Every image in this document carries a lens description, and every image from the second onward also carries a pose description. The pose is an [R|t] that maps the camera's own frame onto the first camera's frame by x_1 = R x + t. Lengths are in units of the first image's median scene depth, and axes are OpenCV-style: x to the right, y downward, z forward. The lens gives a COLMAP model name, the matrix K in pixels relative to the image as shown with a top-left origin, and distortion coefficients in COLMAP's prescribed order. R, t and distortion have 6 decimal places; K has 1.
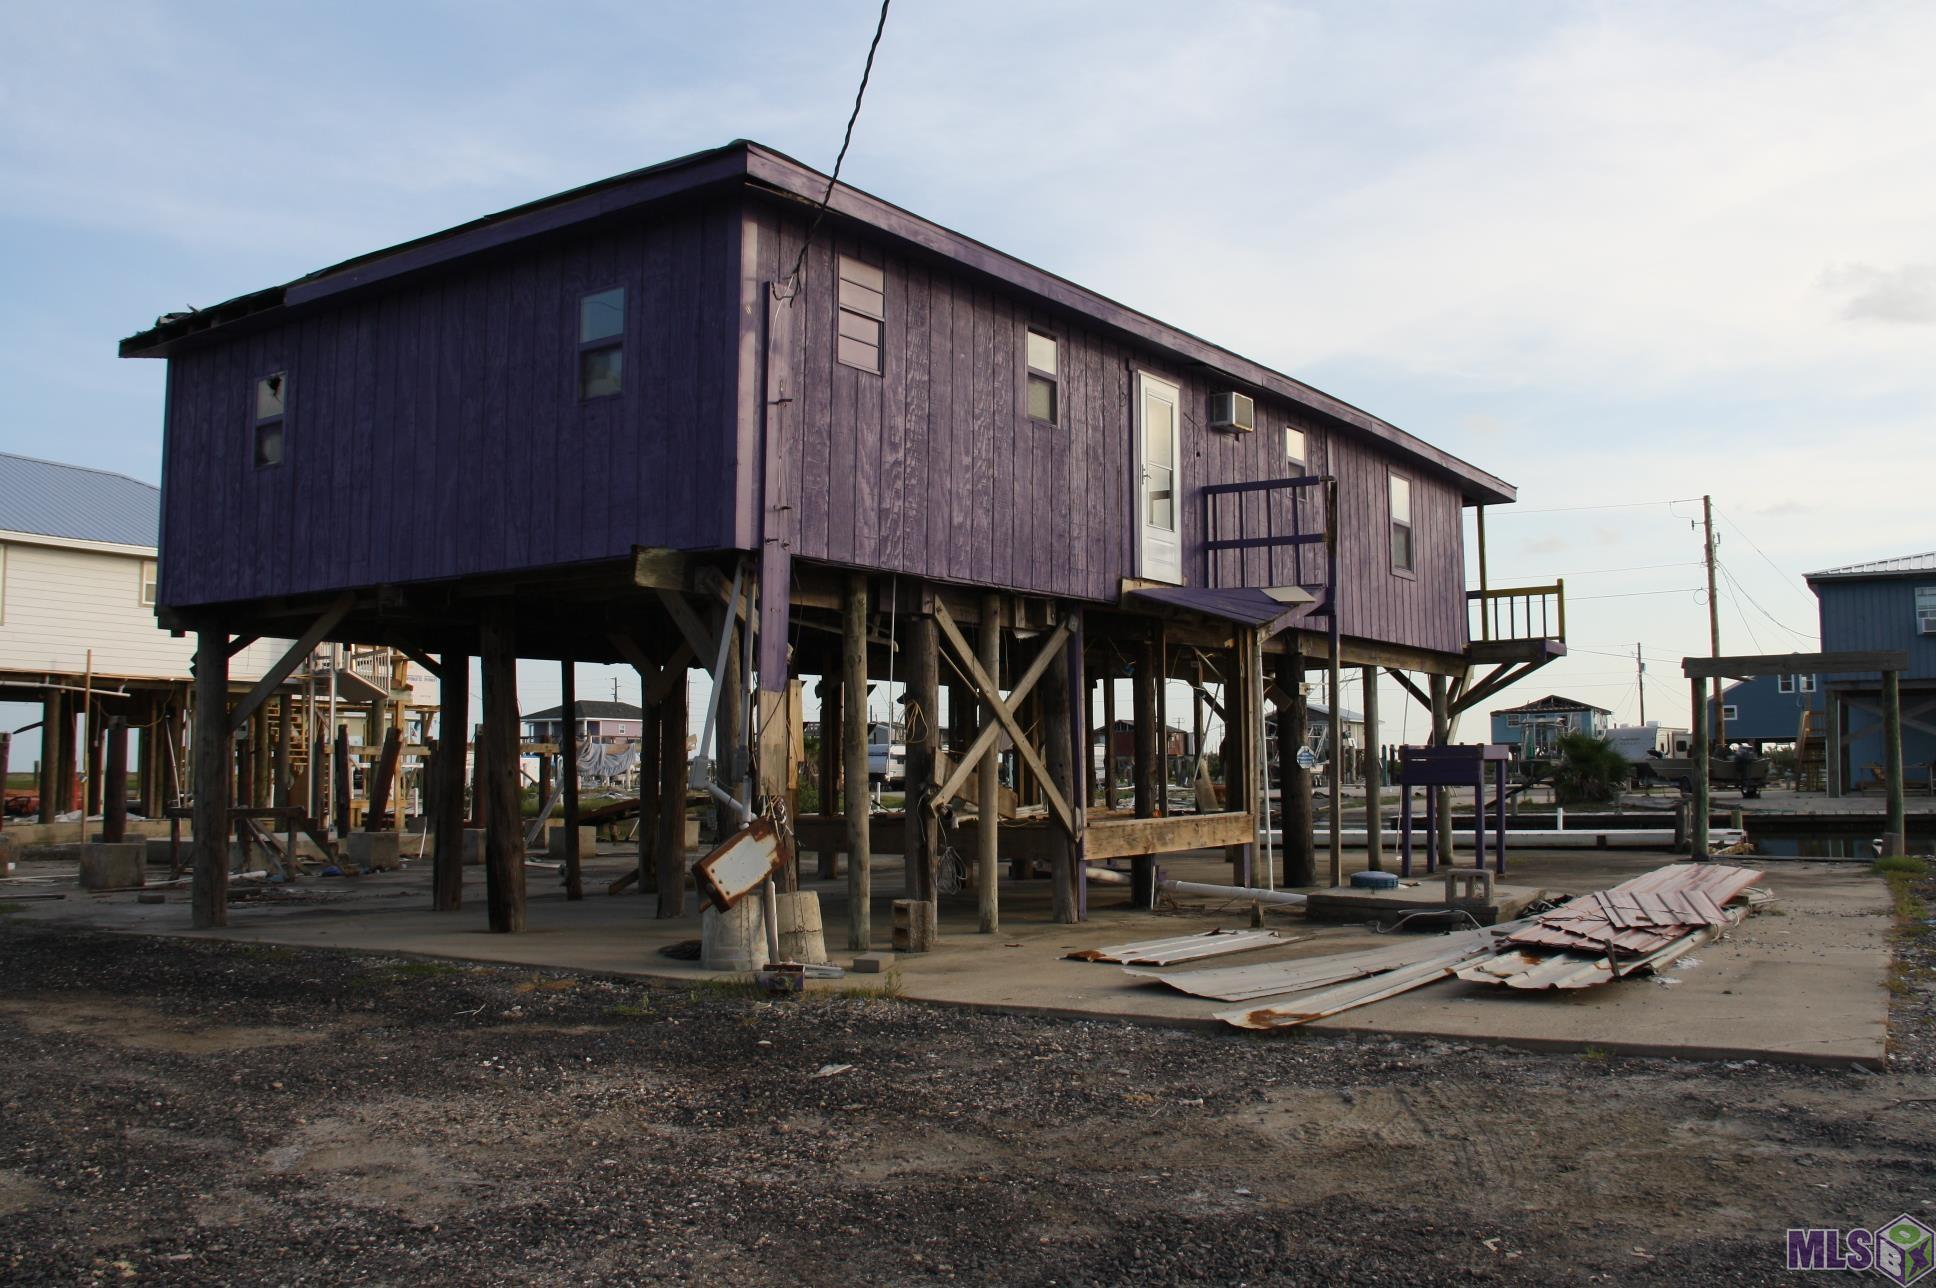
lens RADIAL K [[1634.5, 0, 986.8], [0, 1634.5, 628.7], [0, 0, 1]] dist [-0.193145, 0.167303]
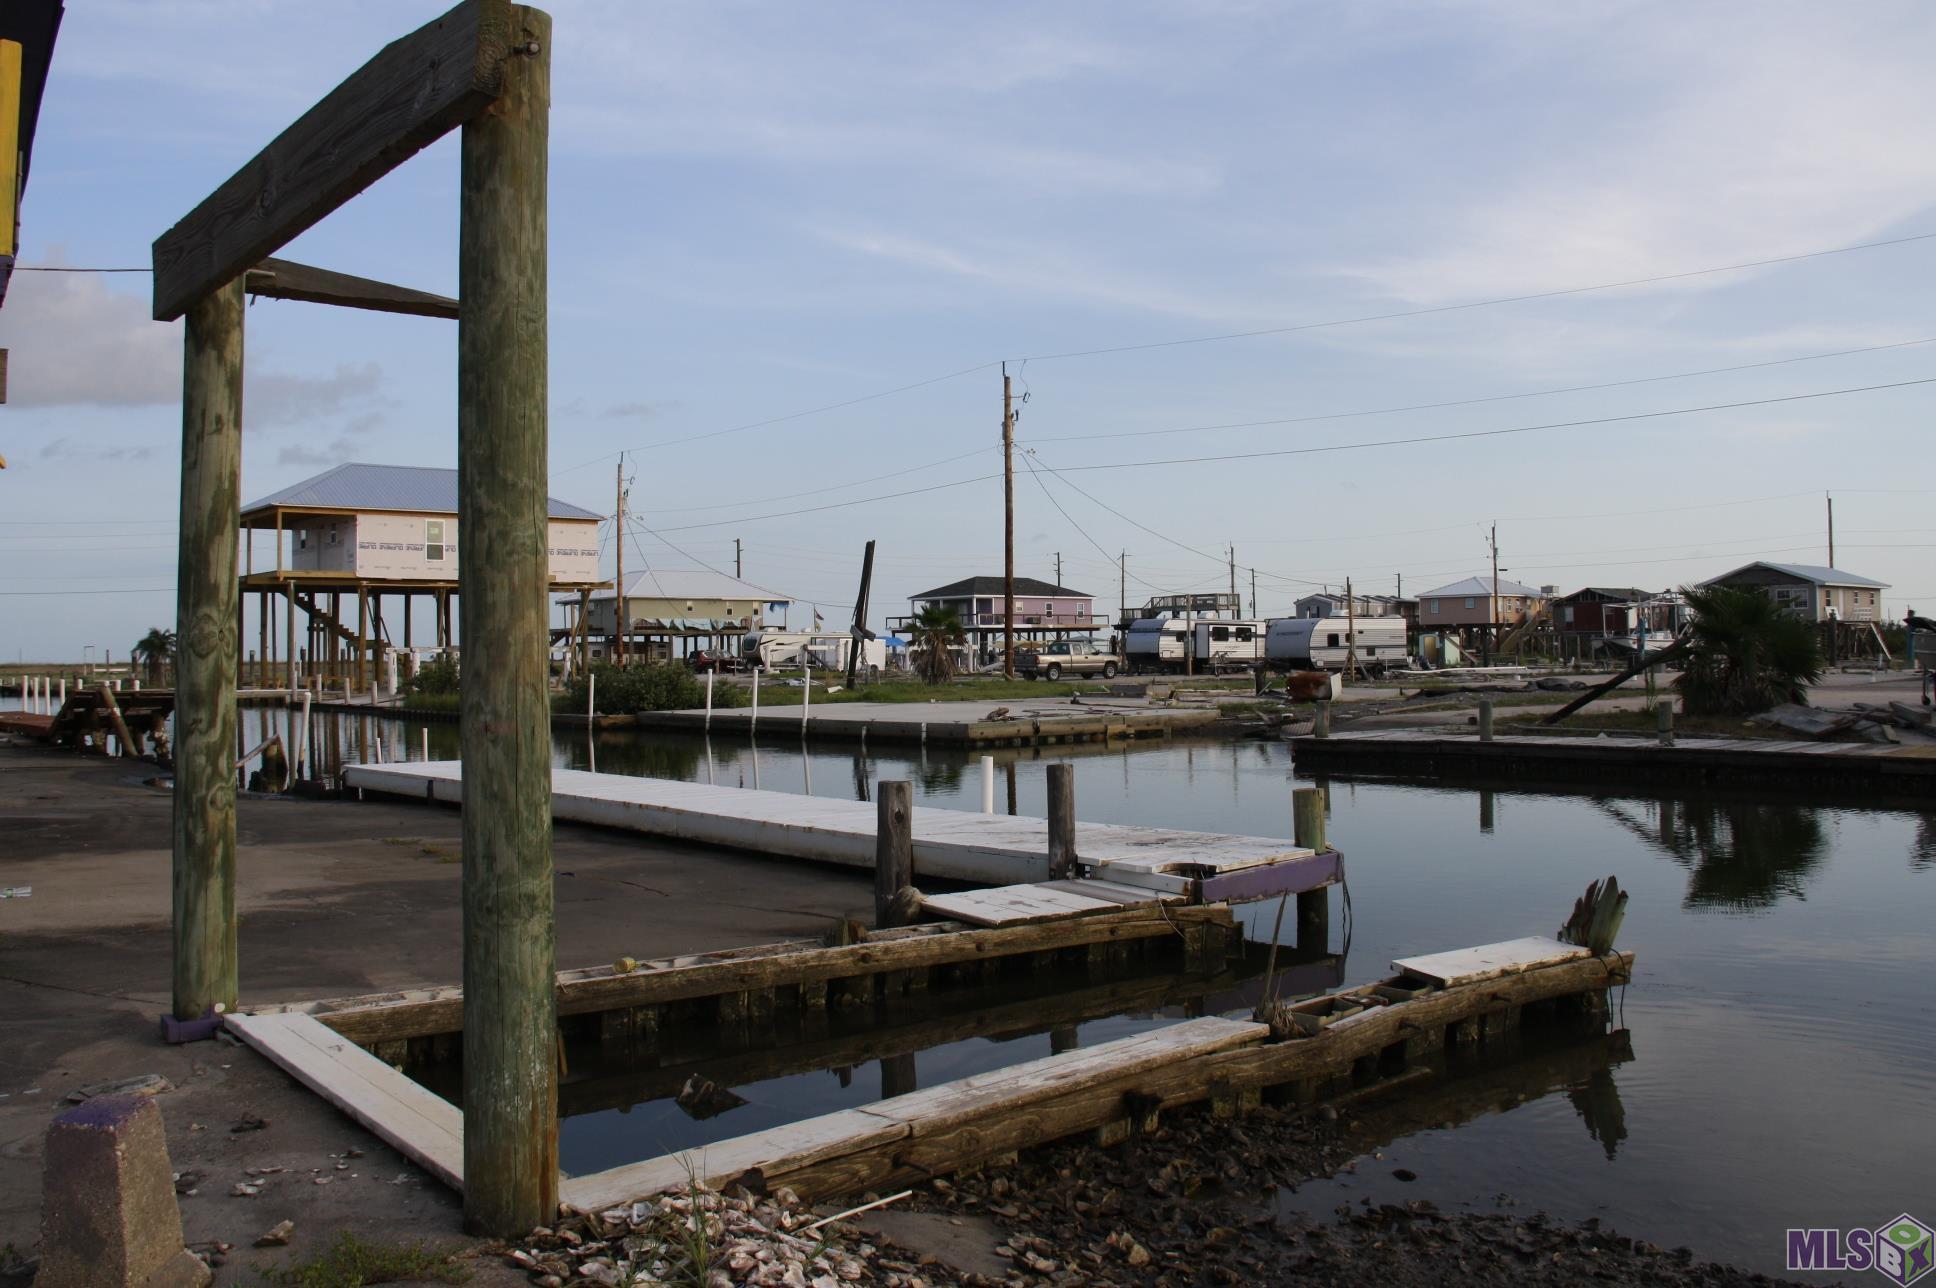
lens RADIAL K [[1642.7, 0, 975.4], [0, 1642.7, 629.6], [0, 0, 1]] dist [-0.188274, 0.157948]
pose [[0.930432, -0.007710, -0.366384, 0.340578], [0.035138, 0.997049, 0.068252, 0.035510], [0.364777, -0.076378, 0.927957, 0.417801]]
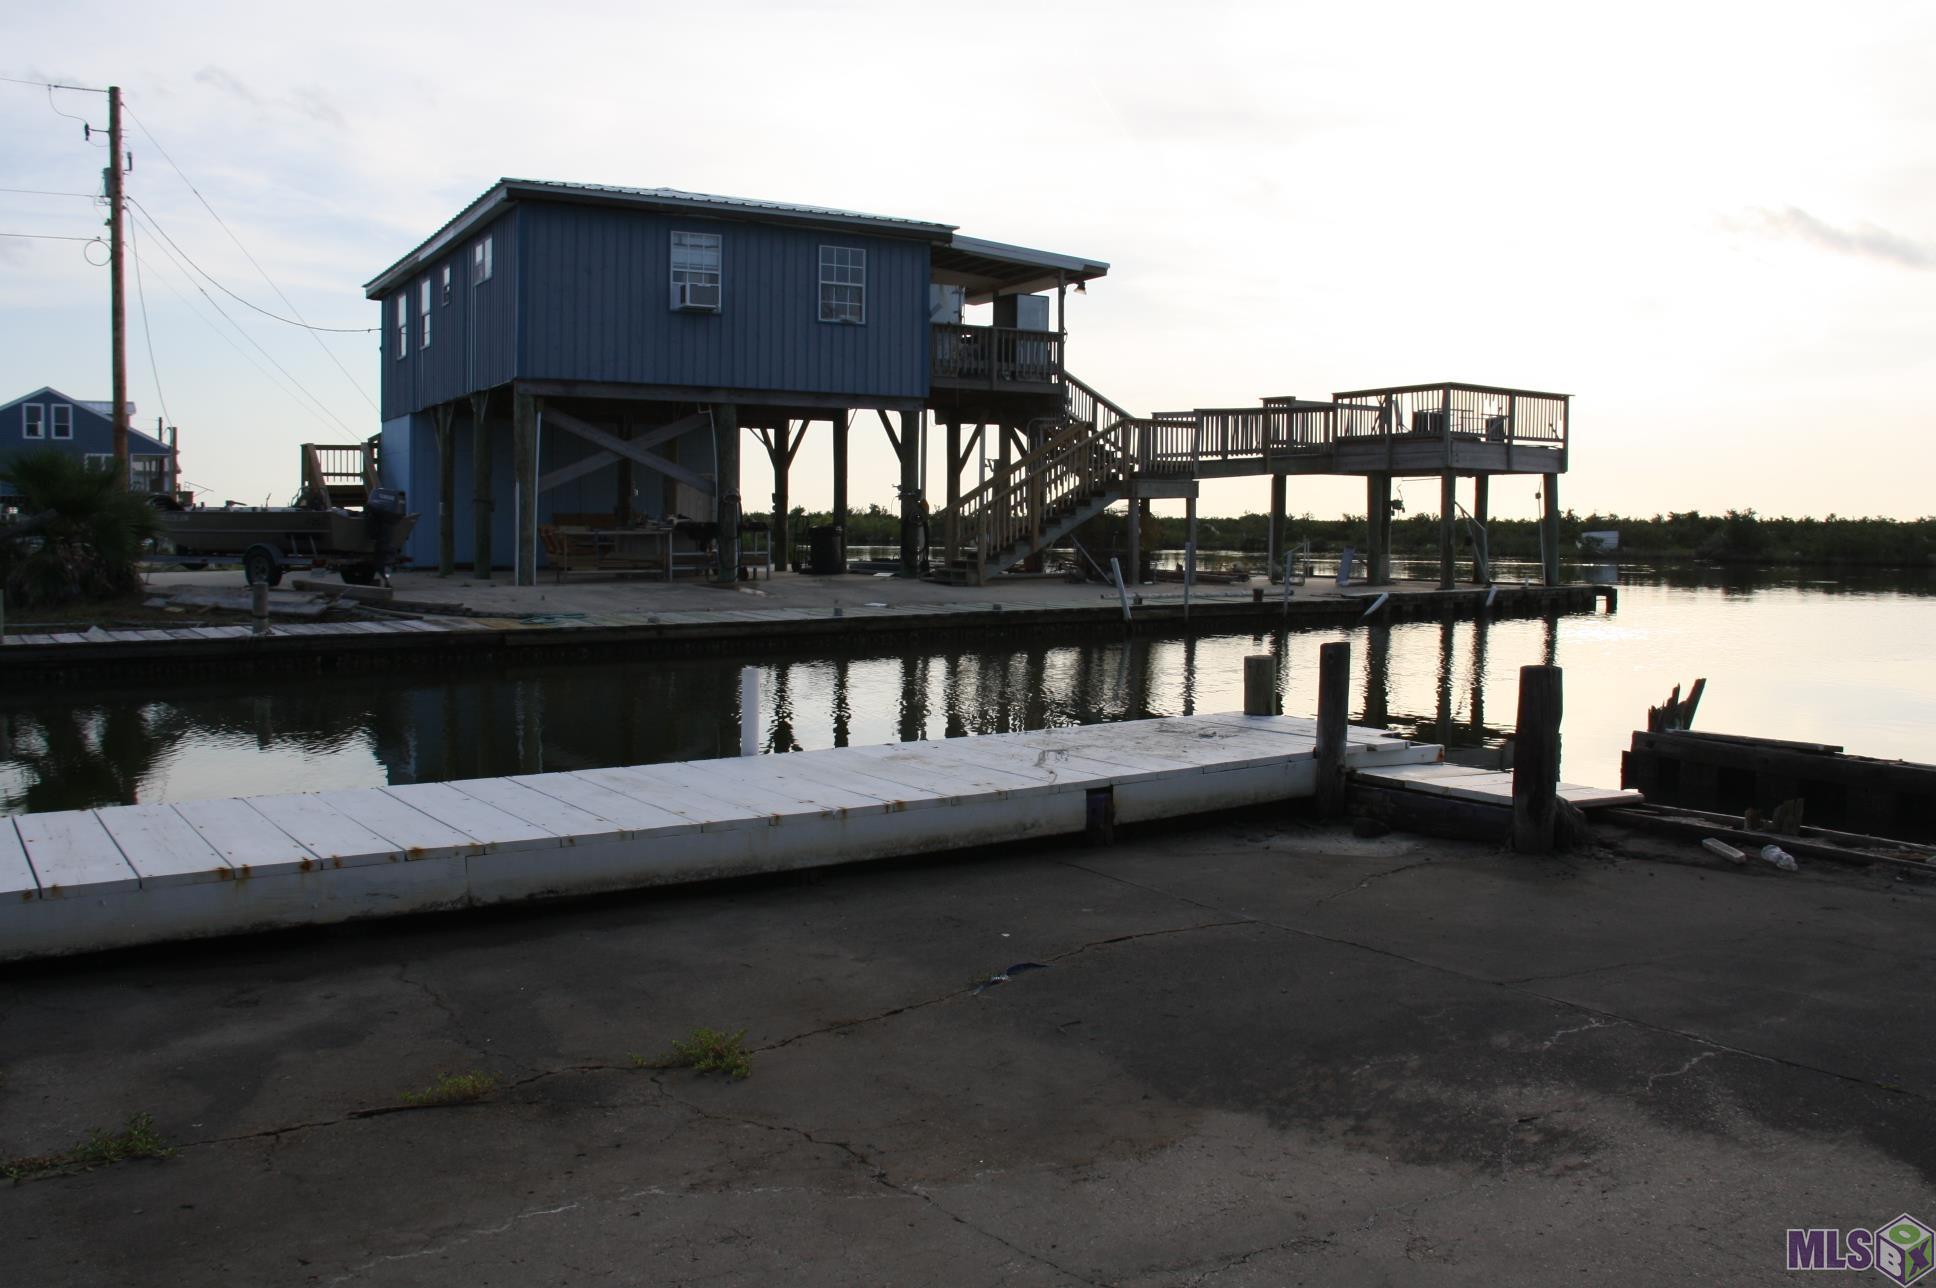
lens RADIAL K [[1639.6, 0, 975.6], [0, 1639.6, 629.9], [0, 0, 1]] dist [-0.201119, 0.175159]
pose [[0.460355, -0.047313, 0.886473, 0.095474], [-0.084183, 0.991752, 0.096648, 0.052280], [-0.883734, -0.119118, 0.452575, 0.571687]]
